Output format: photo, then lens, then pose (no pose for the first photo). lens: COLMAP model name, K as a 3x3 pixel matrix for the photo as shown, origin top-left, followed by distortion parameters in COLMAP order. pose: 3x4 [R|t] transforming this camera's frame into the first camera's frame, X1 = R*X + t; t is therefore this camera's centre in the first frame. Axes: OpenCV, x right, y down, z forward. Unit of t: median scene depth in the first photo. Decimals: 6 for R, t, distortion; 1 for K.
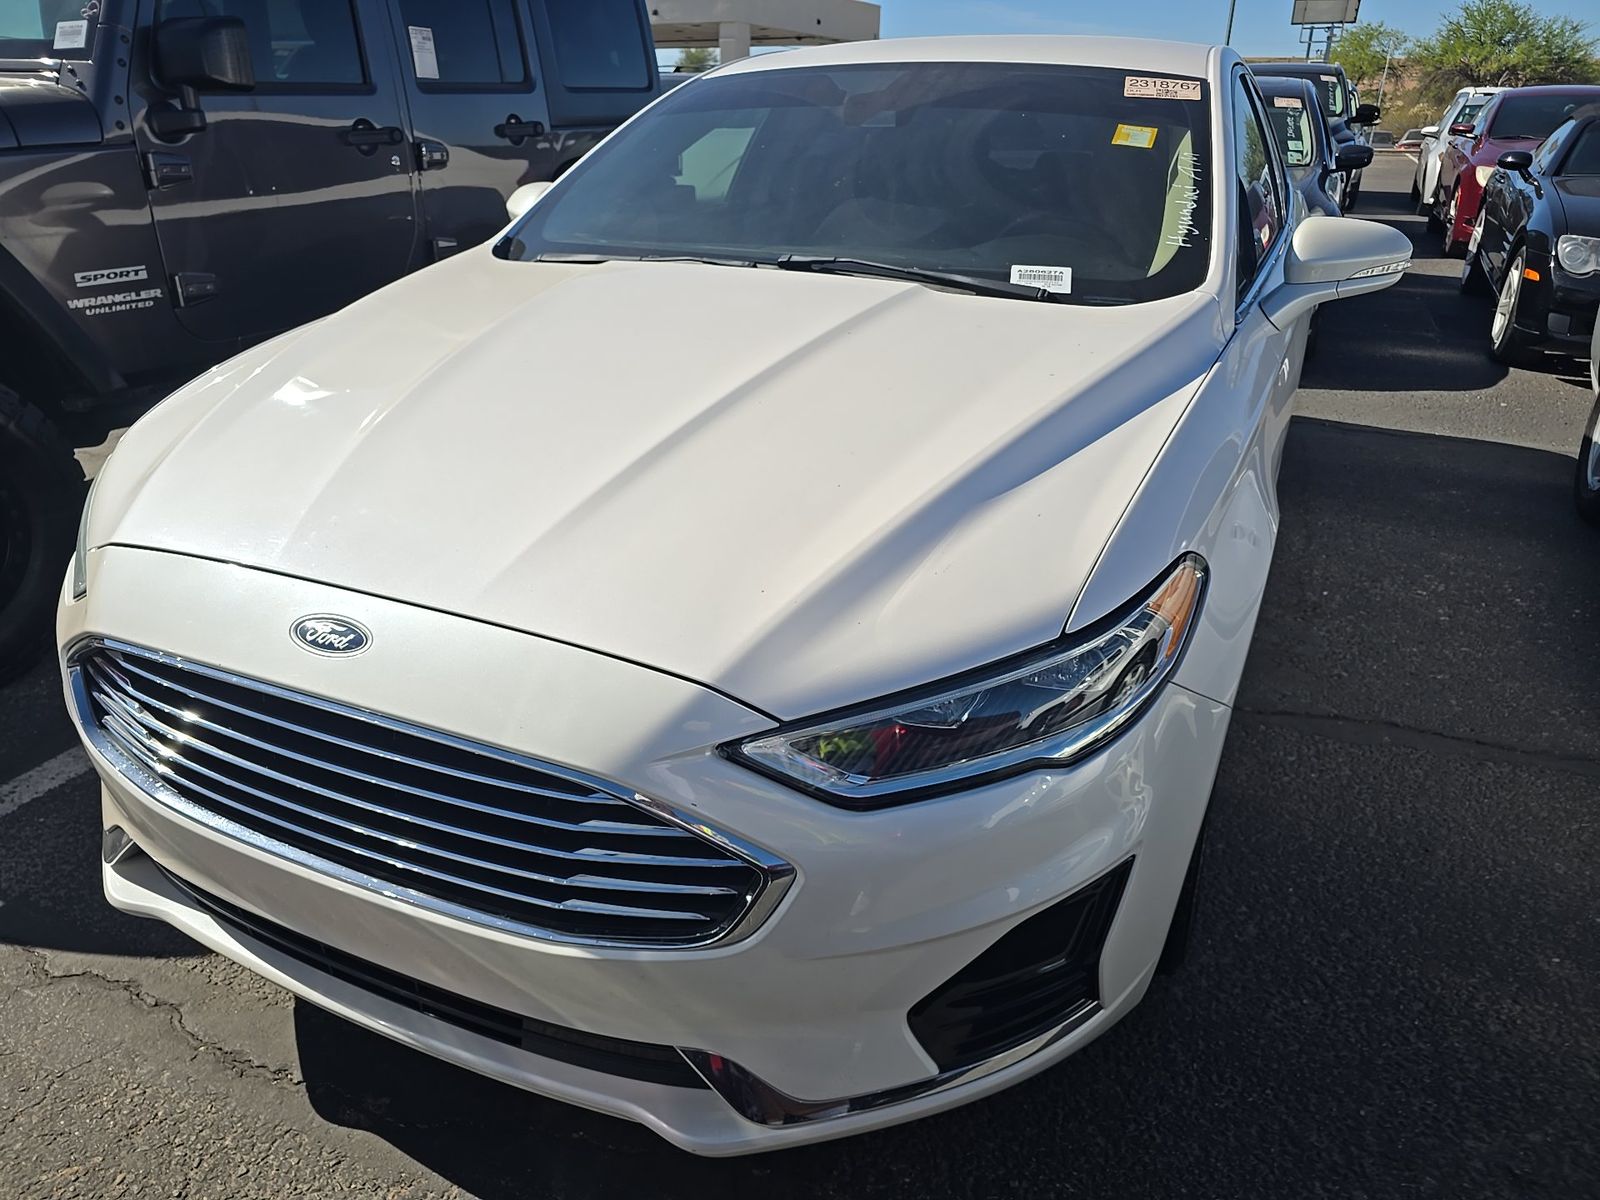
lens RADIAL K [[1124.6, 0, 805.5], [0, 1124.6, 611.5], [0, 0, 1]] dist [0.044695, -0.045362]
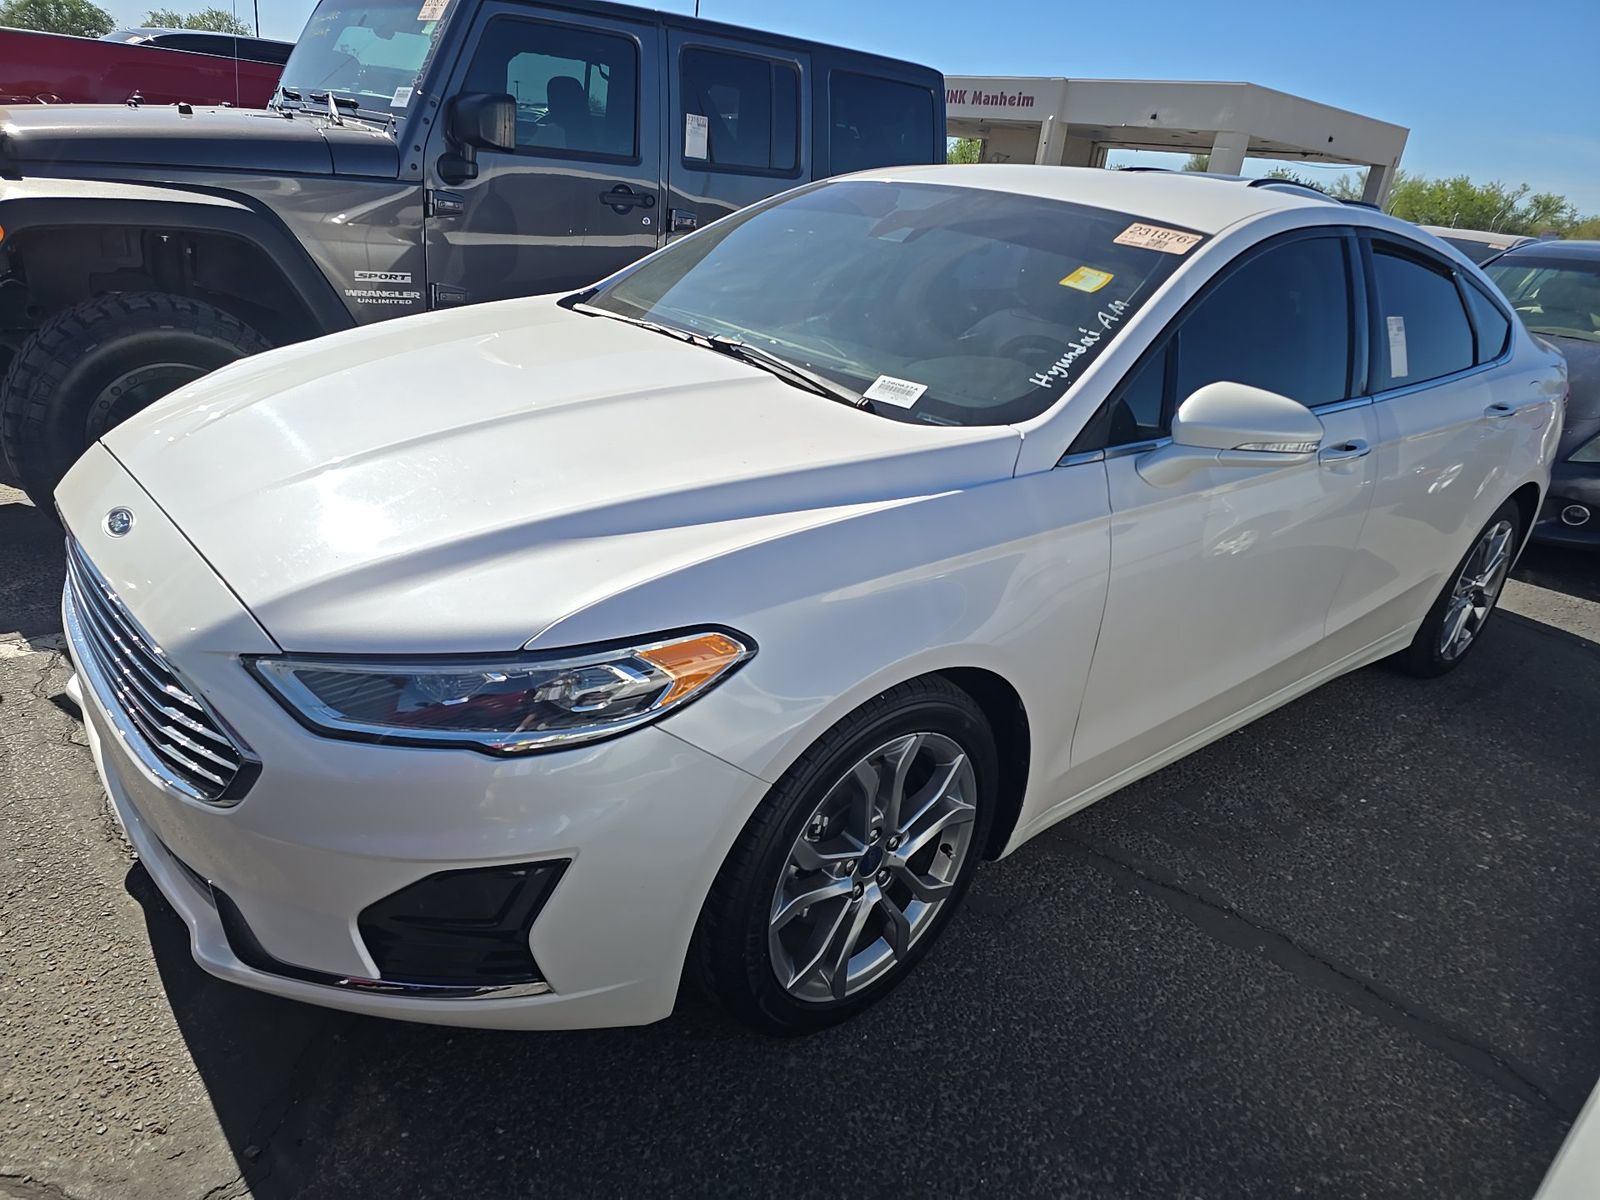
lens RADIAL K [[1124.6, 0, 810.6], [0, 1124.6, 604.9], [0, 0, 1]] dist [0.044695, -0.045362]
pose [[0.902579, 0.242376, -0.355816, 0.400723], [-0.266498, 0.963636, -0.019596, -0.036873], [0.338128, 0.112511, 0.934351, -0.012971]]
